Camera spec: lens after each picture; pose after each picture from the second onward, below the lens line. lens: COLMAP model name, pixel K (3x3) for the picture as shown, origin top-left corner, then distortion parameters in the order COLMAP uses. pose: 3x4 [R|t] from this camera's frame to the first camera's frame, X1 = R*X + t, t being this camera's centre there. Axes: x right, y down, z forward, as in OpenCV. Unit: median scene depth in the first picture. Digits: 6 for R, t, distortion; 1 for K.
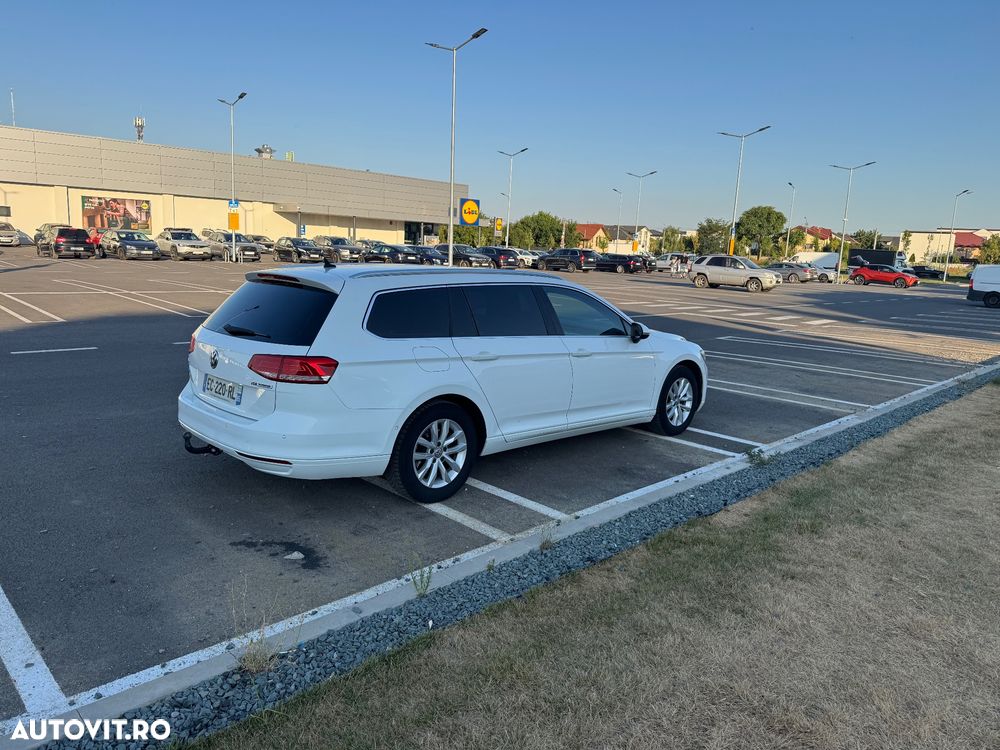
lens RADIAL K [[687.6, 0, 492.8], [0, 687.6, 376.4], [0, 0, 1]] dist [0.122114, -0.186020]
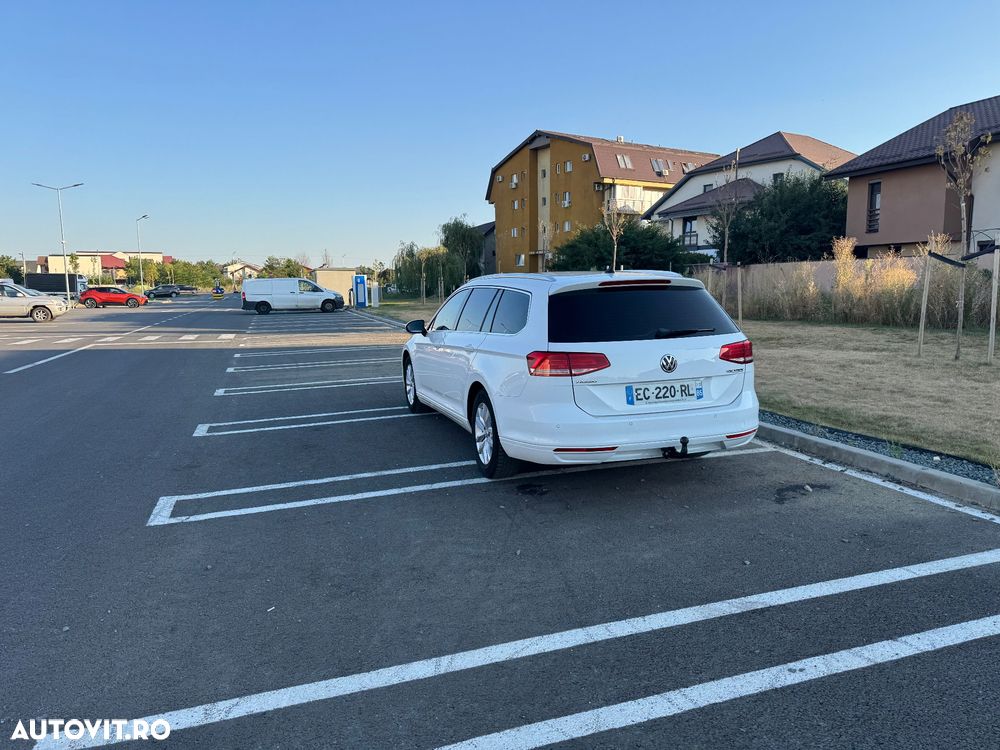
lens RADIAL K [[717.7, 0, 478.8], [0, 717.7, 375.2], [0, 0, 1]] dist [0.061328, -0.092299]
pose [[0.439609, -0.161645, 0.883524, -0.667076], [0.197575, 0.976982, 0.080438, -0.067213], [-0.876189, 0.139201, 0.461427, 0.352520]]
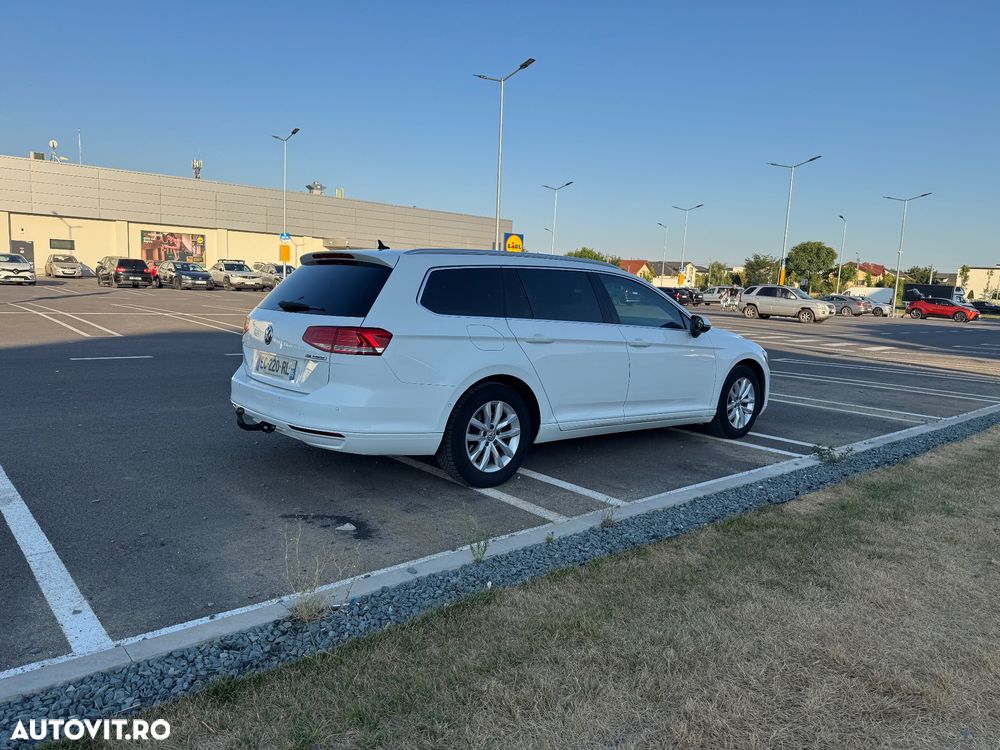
lens RADIAL K [[690.7, 0, 494.6], [0, 690.7, 385.8], [0, 0, 1]] dist [0.088237, -0.114855]
pose [[0.998322, 0.010382, -0.056961, -0.009780], [-0.012688, 0.999108, -0.040270, 0.038565], [0.056492, 0.040925, 0.997564, 0.015689]]
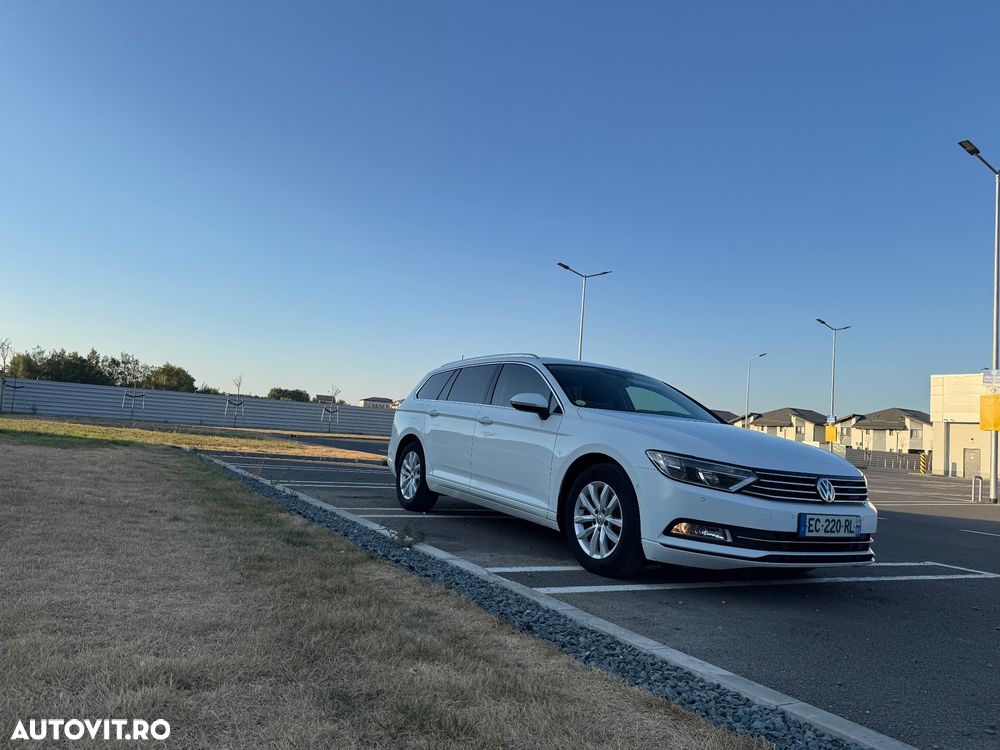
lens RADIAL K [[690.3, 0, 495.9], [0, 690.3, 369.1], [0, 0, 1]] dist [0.069174, -0.079364]
pose [[-0.217608, -0.150591, -0.964349, 0.655267], [-0.265603, 0.959876, -0.089959, -0.010781], [0.939203, 0.236559, -0.248874, 0.721132]]
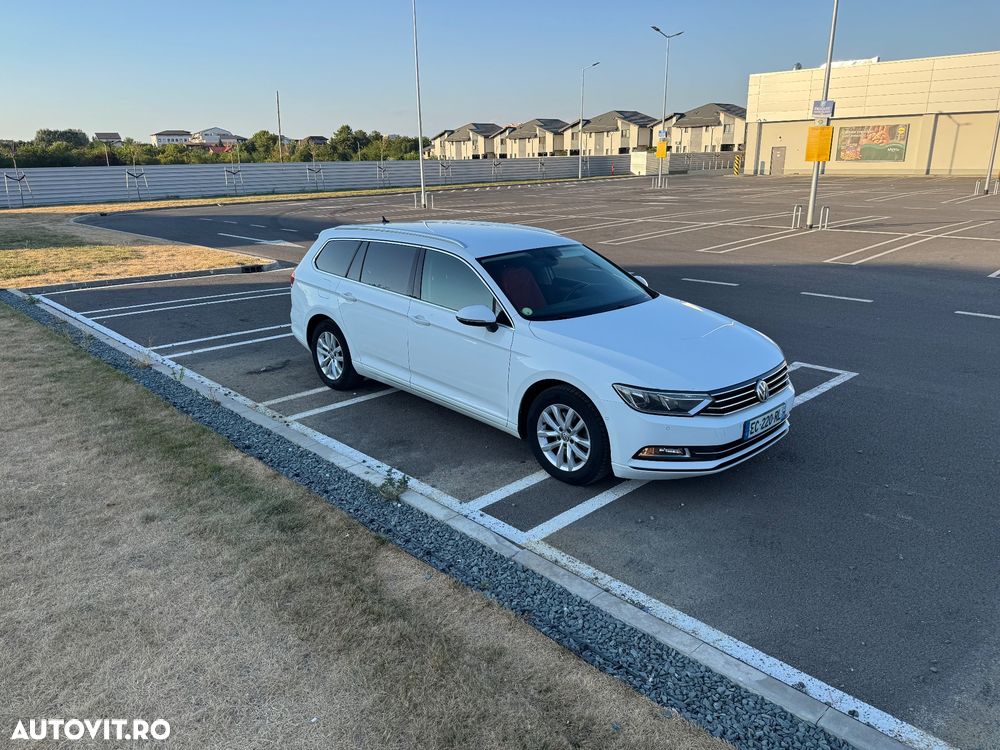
lens RADIAL K [[687.6, 0, 492.8], [0, 687.6, 376.4], [0, 0, 1]] dist [0.122114, -0.186020]
pose [[0.012254, 0.259137, -0.965763, 0.647389], [-0.170025, 0.952310, 0.253370, -0.131407], [0.985364, 0.161099, 0.055729, 0.610403]]
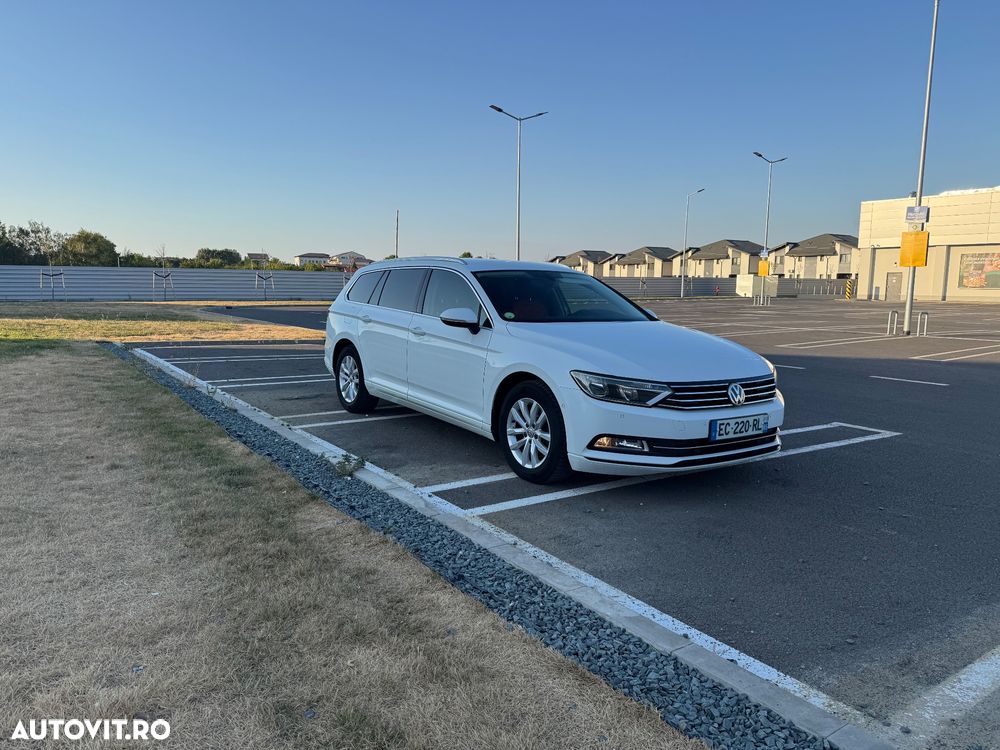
lens RADIAL K [[687.6, 0, 492.8], [0, 687.6, 376.4], [0, 0, 1]] dist [0.122114, -0.186020]
pose [[-0.146179, 0.086712, -0.985451, 0.660142], [-0.202359, 0.972466, 0.115587, -0.063537], [0.968340, 0.216312, -0.124607, 0.721377]]
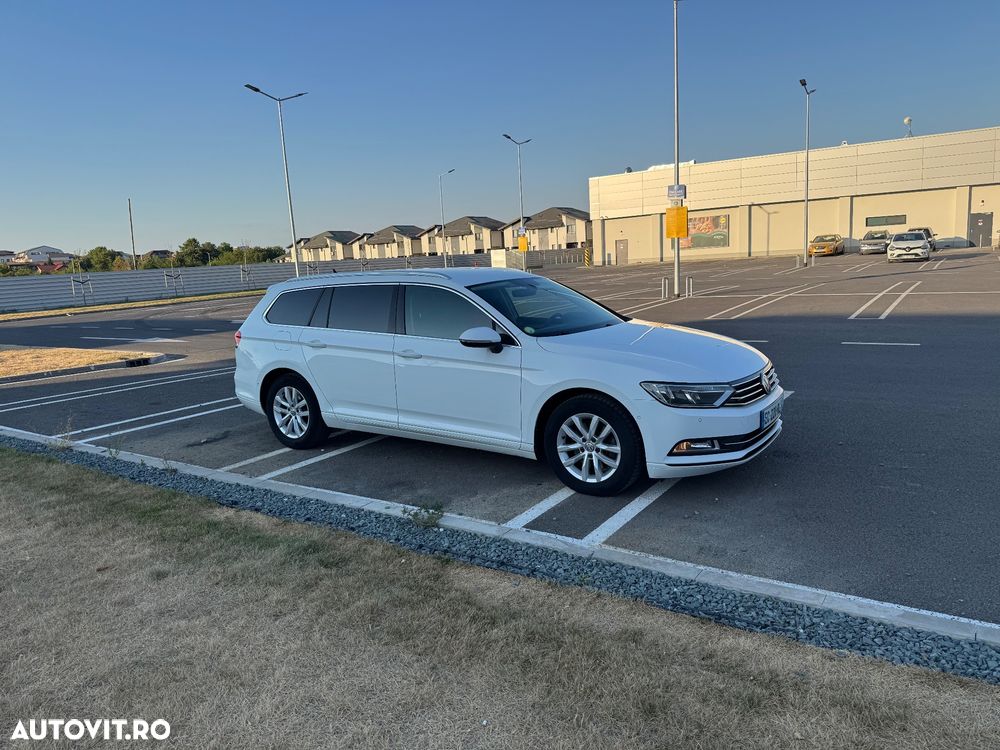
lens RADIAL K [[686.3, 0, 500.0], [0, 686.3, 375.0], [0, 0, 1]] dist [0.120616, -0.178387]
pose [[0.222551, 0.109459, -0.968757, 0.632261], [-0.116548, 0.989538, 0.085033, -0.058530], [0.967930, 0.093982, 0.232980, 0.518119]]
